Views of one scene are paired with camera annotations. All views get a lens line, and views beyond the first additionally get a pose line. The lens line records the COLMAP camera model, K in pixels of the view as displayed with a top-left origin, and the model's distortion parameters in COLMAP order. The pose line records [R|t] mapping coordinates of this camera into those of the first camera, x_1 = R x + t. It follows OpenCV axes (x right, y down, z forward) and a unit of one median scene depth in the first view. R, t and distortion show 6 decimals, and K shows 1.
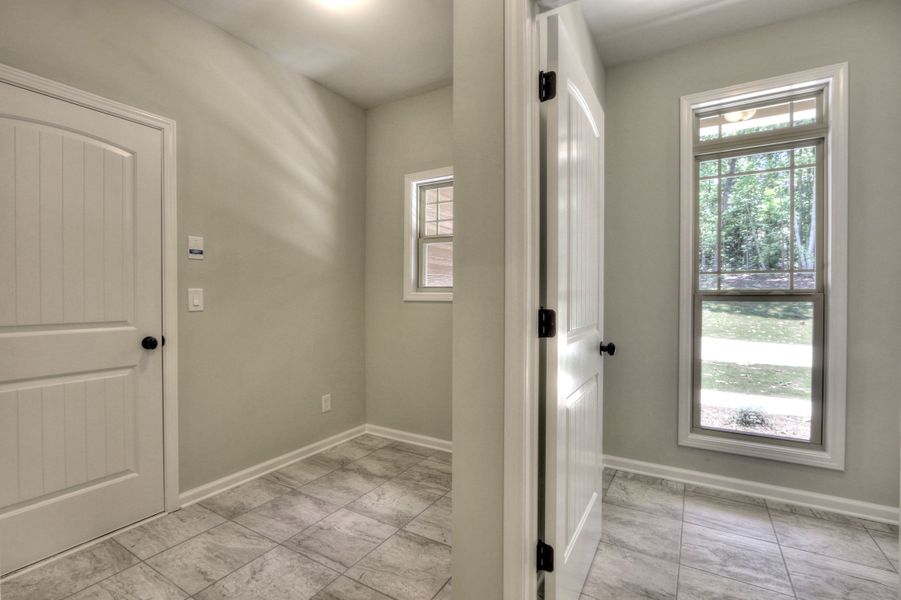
lens RADIAL K [[416.5, 0, 449.0], [0, 416.5, 300.8], [0, 0, 1]] dist [-0.011360, 0.000296]
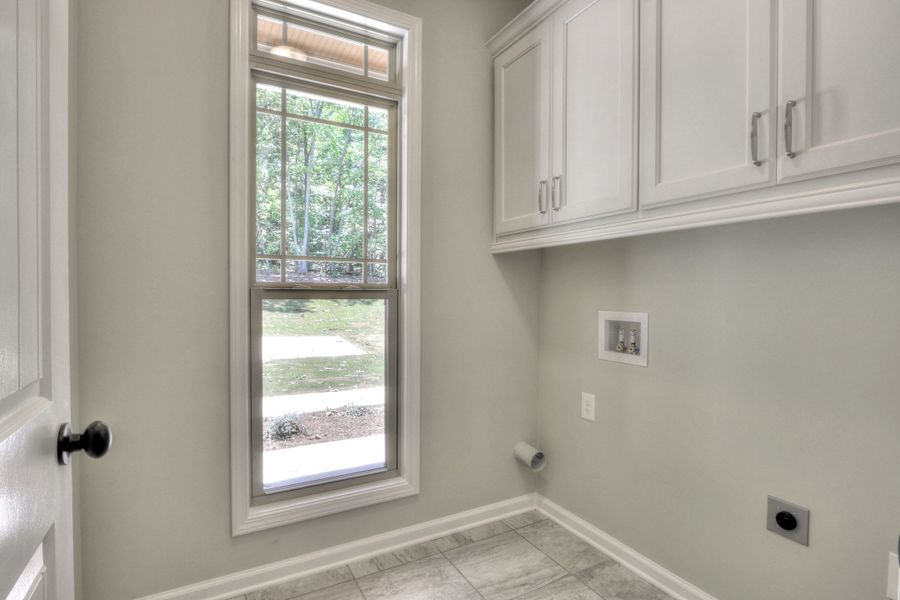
lens RADIAL K [[443.1, 0, 451.0], [0, 443.1, 304.9], [0, 0, 1]] dist [-0.022126, -0.000172]
pose [[0.494894, -0.019181, 0.868741, 0.168753], [-0.000075, 0.999755, 0.022116, -0.005291], [-0.868953, -0.011010, 0.494772, 0.428114]]
